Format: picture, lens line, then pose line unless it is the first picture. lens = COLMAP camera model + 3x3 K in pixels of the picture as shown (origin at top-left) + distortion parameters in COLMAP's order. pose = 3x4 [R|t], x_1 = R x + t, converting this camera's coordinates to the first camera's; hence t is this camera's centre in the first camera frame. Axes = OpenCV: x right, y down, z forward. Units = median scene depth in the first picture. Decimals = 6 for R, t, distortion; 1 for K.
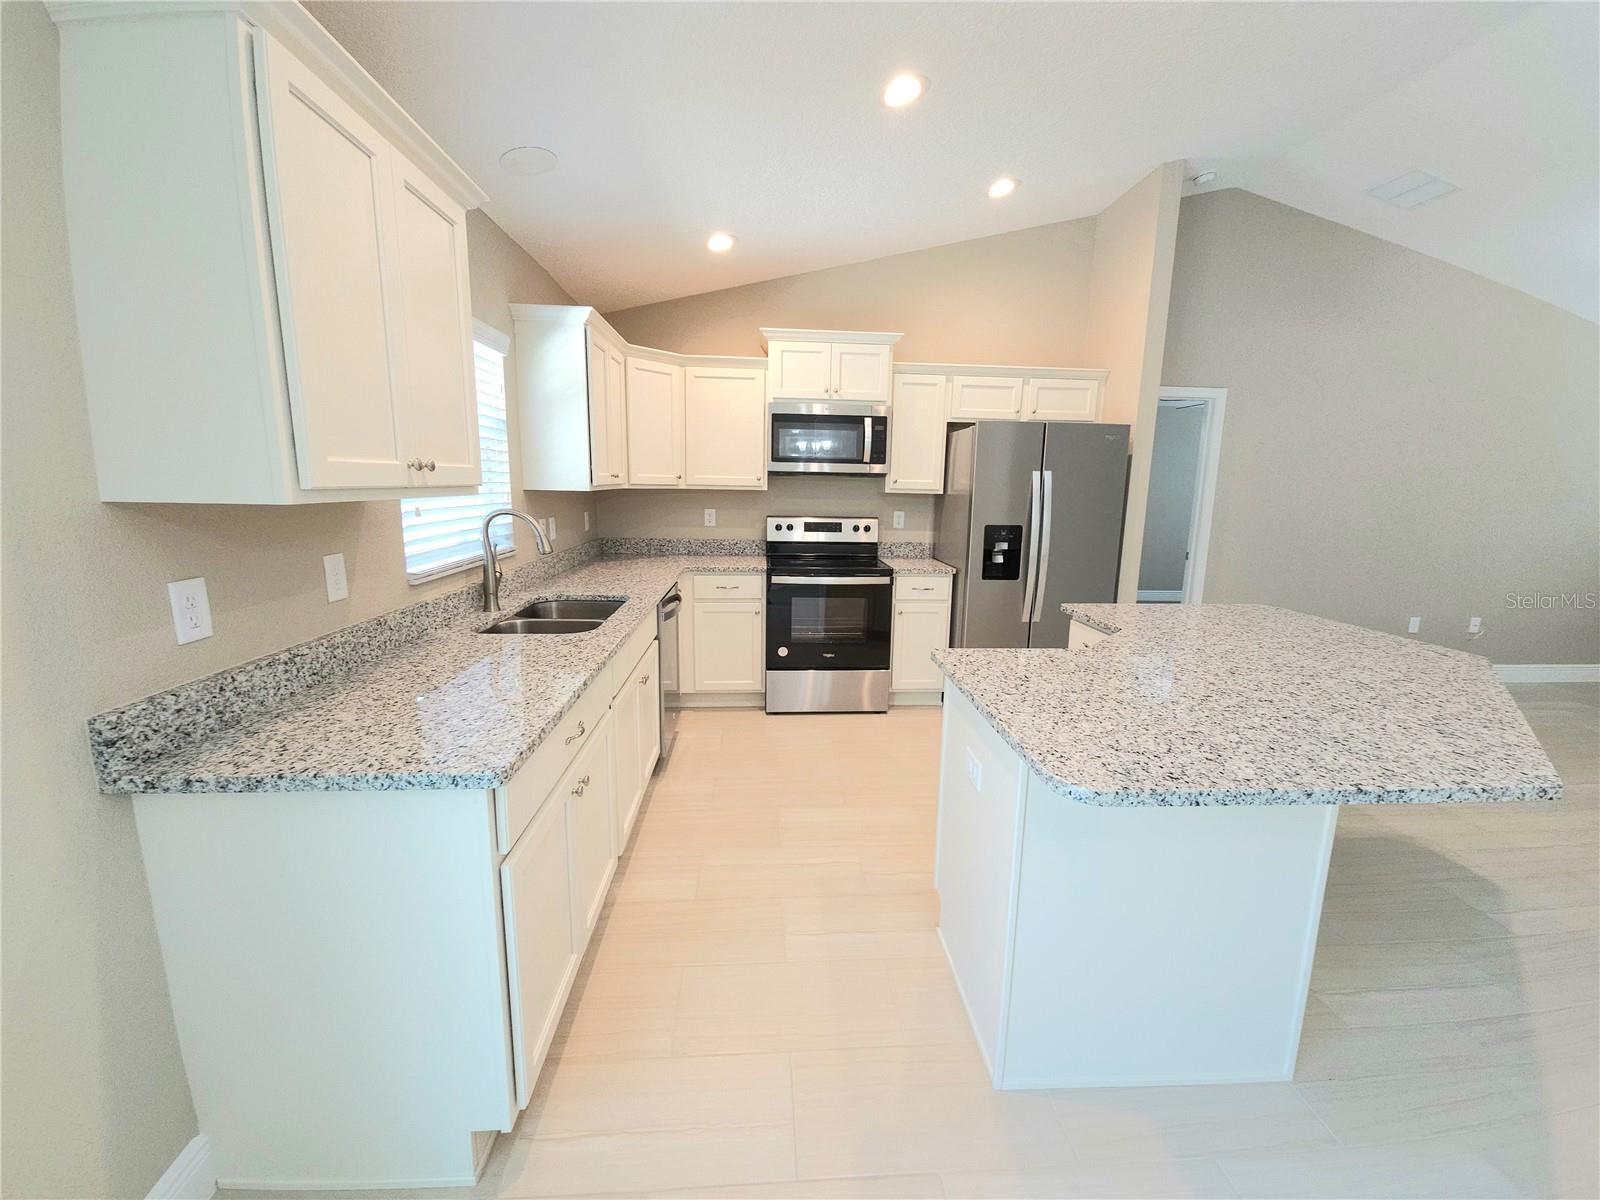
lens RADIAL K [[702.7, 0, 803.9], [0, 702.7, 605.9], [0, 0, 1]] dist [0.001010, -0.000295]
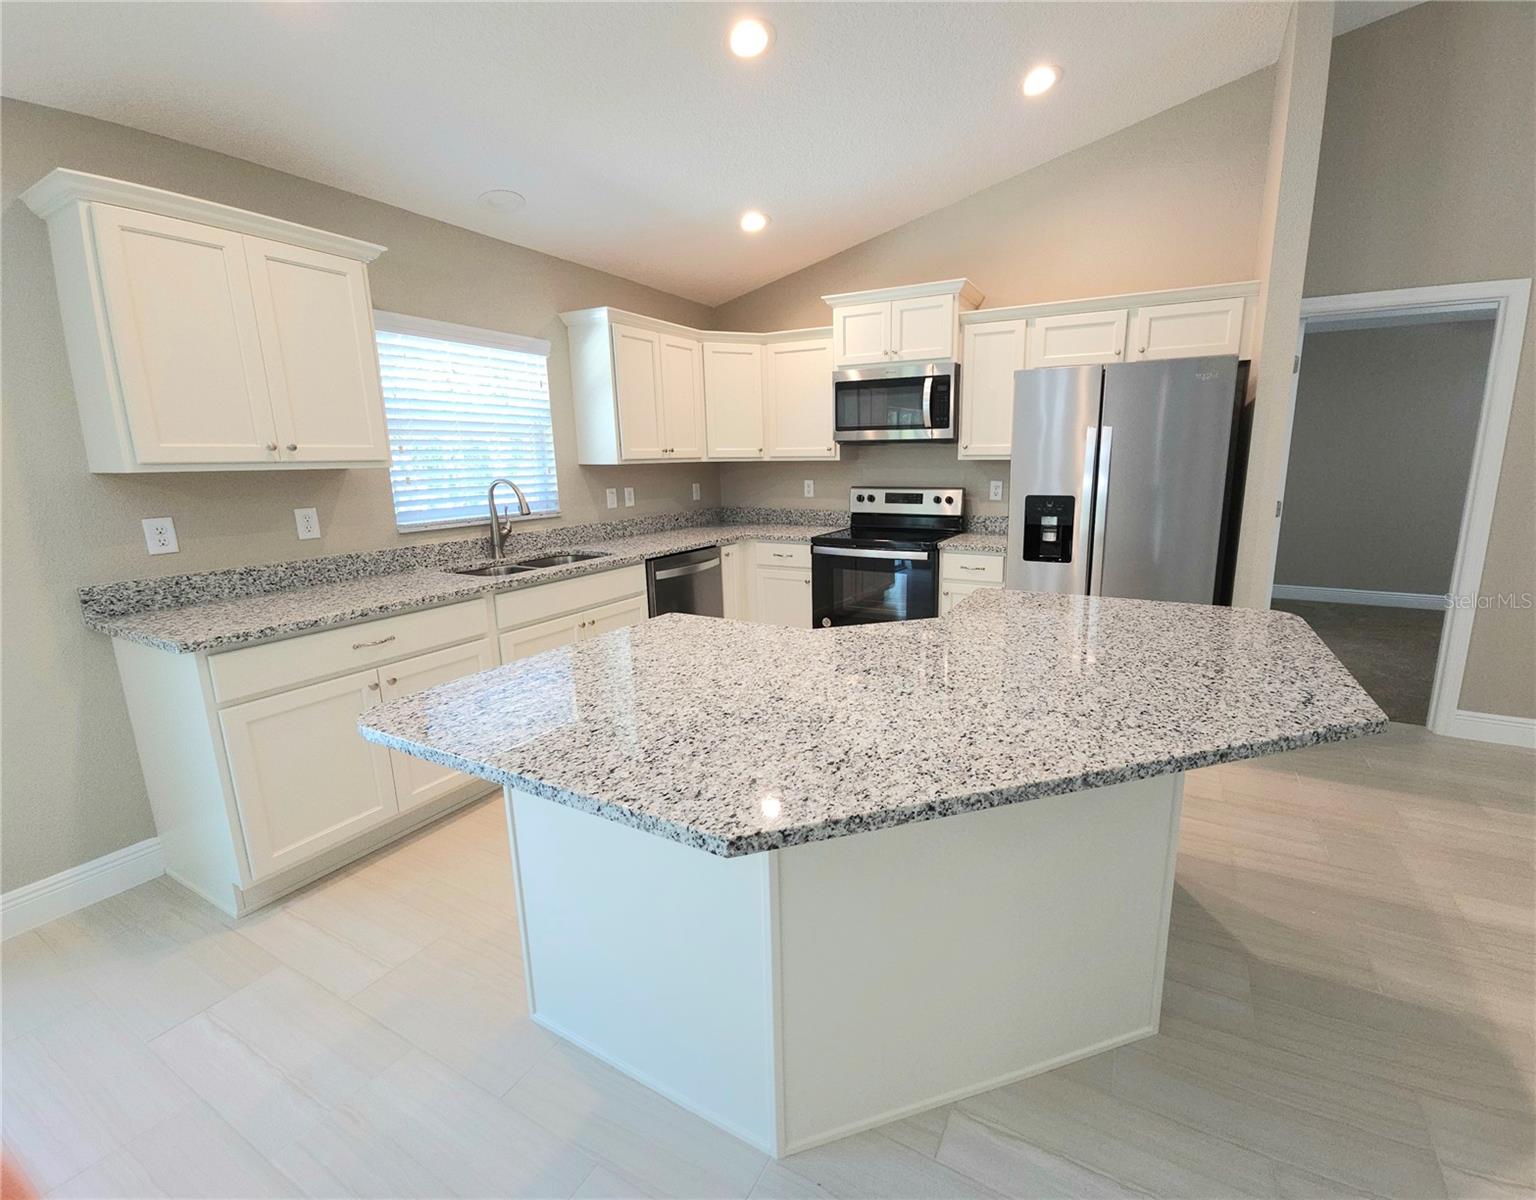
lens RADIAL K [[698.6, 0, 768.0], [0, 698.6, 600.0], [0, 0, 1]] dist [0.002207, 0.001294]
pose [[0.832185, 0.084188, -0.548070, 0.447238], [-0.070306, 0.996450, 0.046310, -0.007035], [0.550023, -0.000006, 0.835150, 0.127060]]
